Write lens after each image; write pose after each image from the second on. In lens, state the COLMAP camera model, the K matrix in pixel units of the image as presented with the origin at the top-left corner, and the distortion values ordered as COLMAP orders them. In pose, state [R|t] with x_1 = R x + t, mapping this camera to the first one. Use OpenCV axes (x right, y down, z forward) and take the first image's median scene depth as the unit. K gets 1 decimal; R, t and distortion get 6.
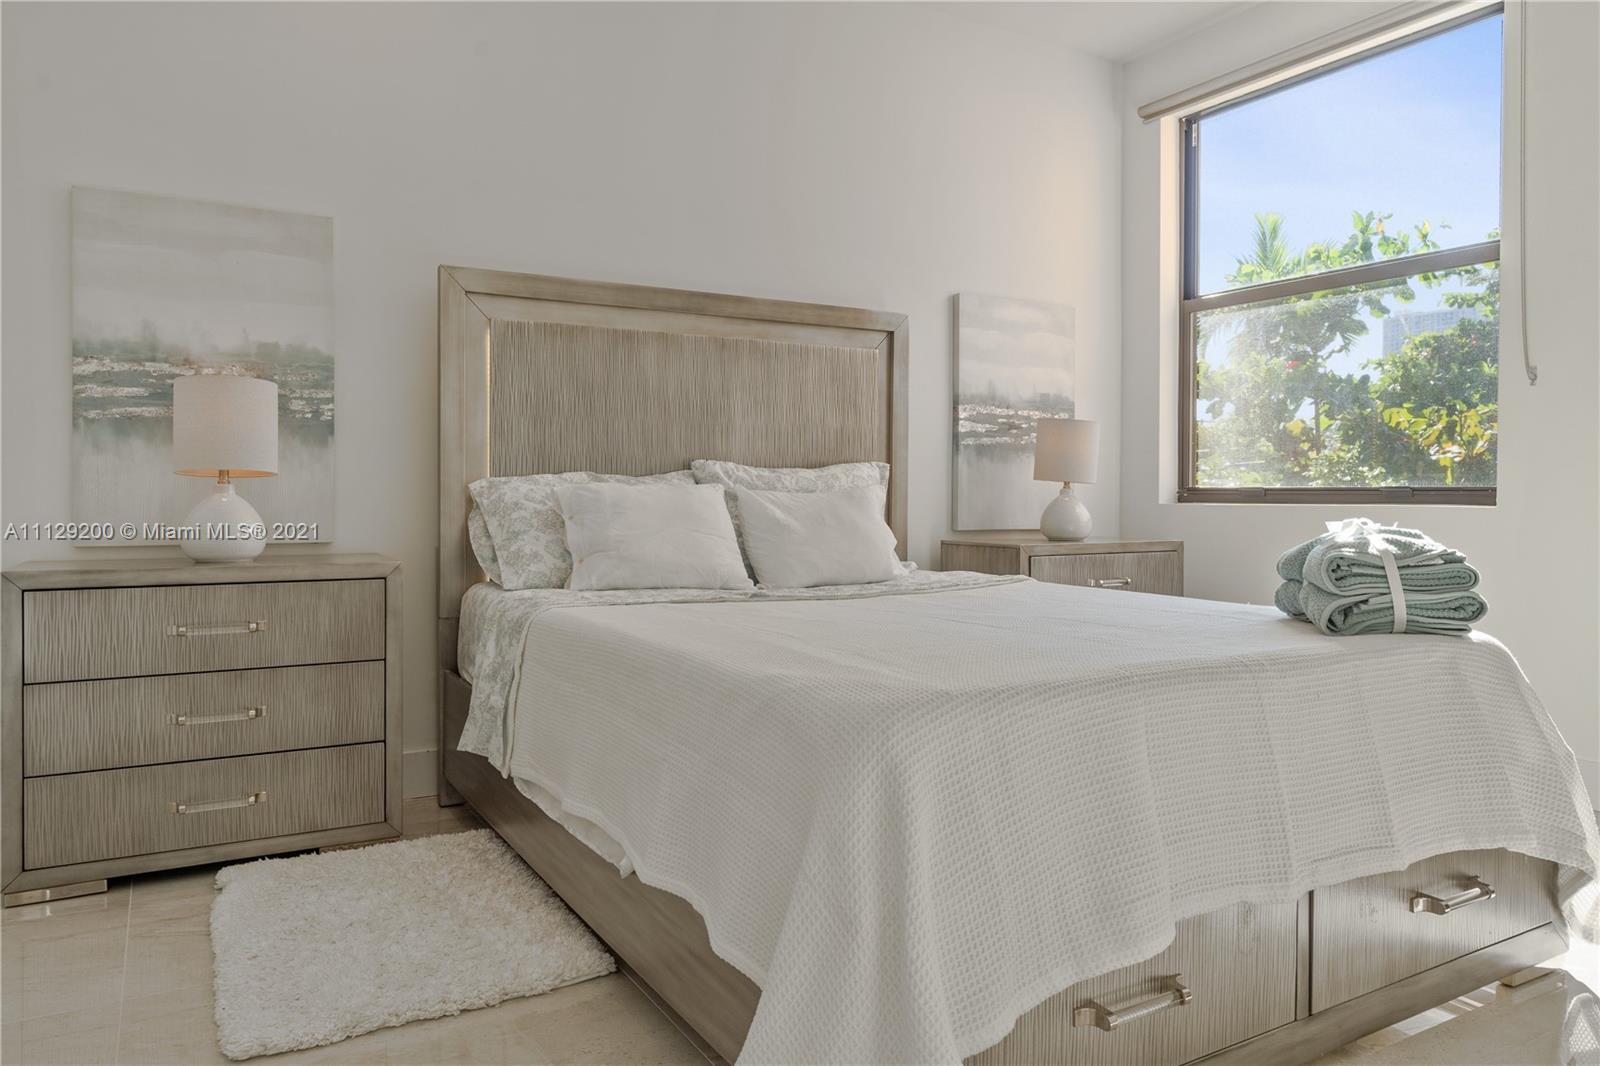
lens RADIAL K [[1083.7, 0, 798.5], [0, 1083.7, 516.3], [0, 0, 1]] dist [0.000262, 0.003752]
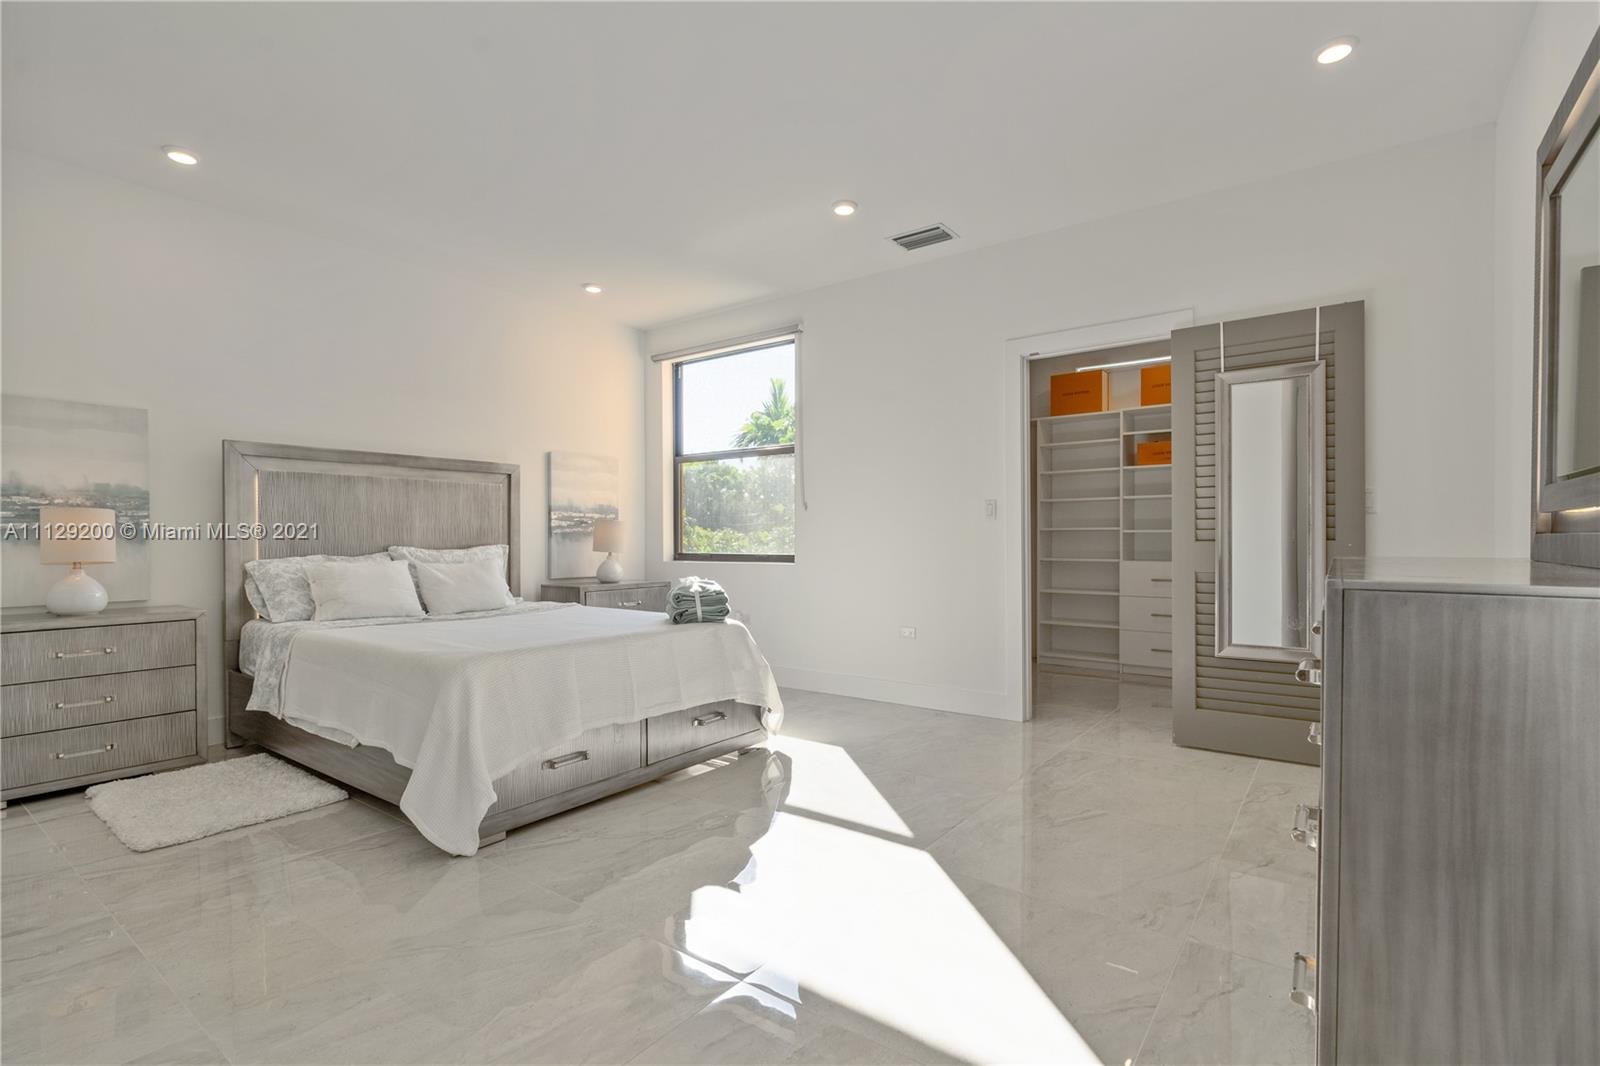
lens RADIAL K [[741.4, 0, 803.2], [0, 741.4, 548.0], [0, 0, 1]] dist [-0.009227, 0.002916]
pose [[0.918913, -0.010843, 0.394310, 0.059526], [0.014219, 0.999883, -0.005640, -0.036748], [-0.394203, 0.010789, 0.918960, -0.477292]]
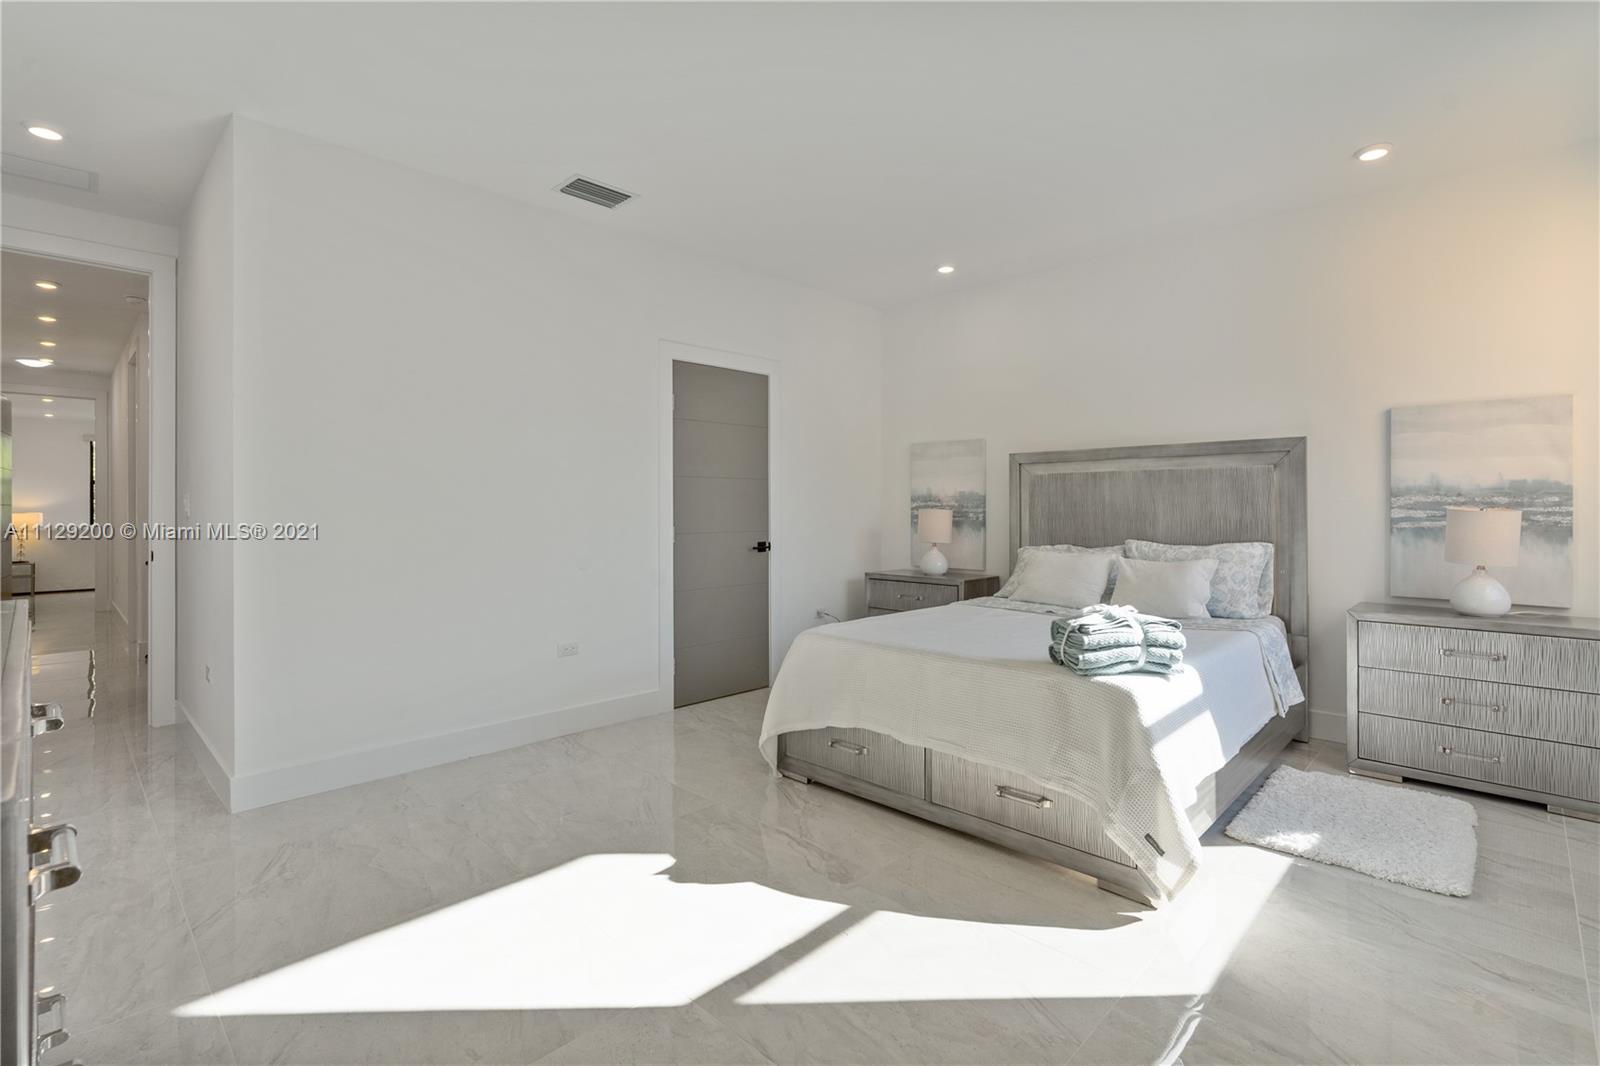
lens RADIAL K [[741.4, 0, 799.7], [0, 741.4, 520.3], [0, 0, 1]] dist [-0.009227, 0.002916]
pose [[0.268295, 0.011857, -0.963264, 1.095563], [-0.017095, 0.999825, 0.007546, -0.096389], [0.963185, 0.014442, 0.268451, 0.149221]]
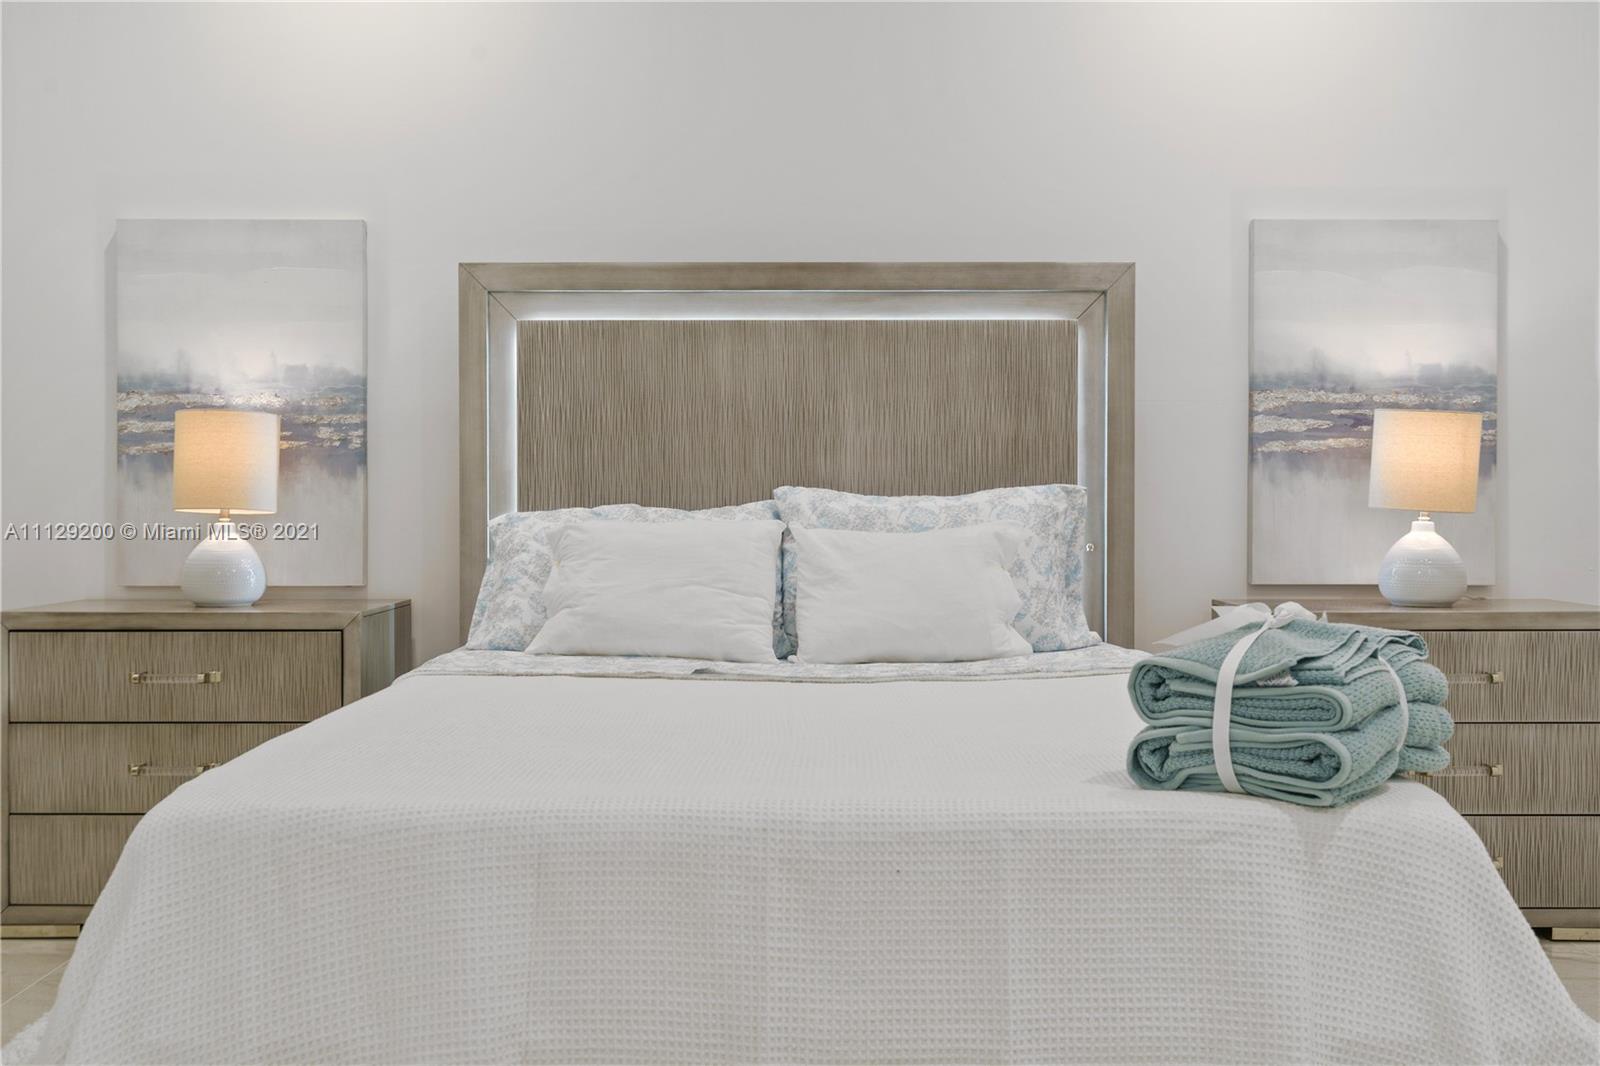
lens RADIAL K [[1564.1, 0, 806.0], [0, 1564.1, 517.2], [0, 0, 1]] dist [0.011767, 0.000000]
pose [[0.868345, 0.003834, -0.495947, 0.528900], [-0.006818, 0.999968, -0.004206, -0.029658], [0.495914, 0.007033, 0.868343, 0.068840]]
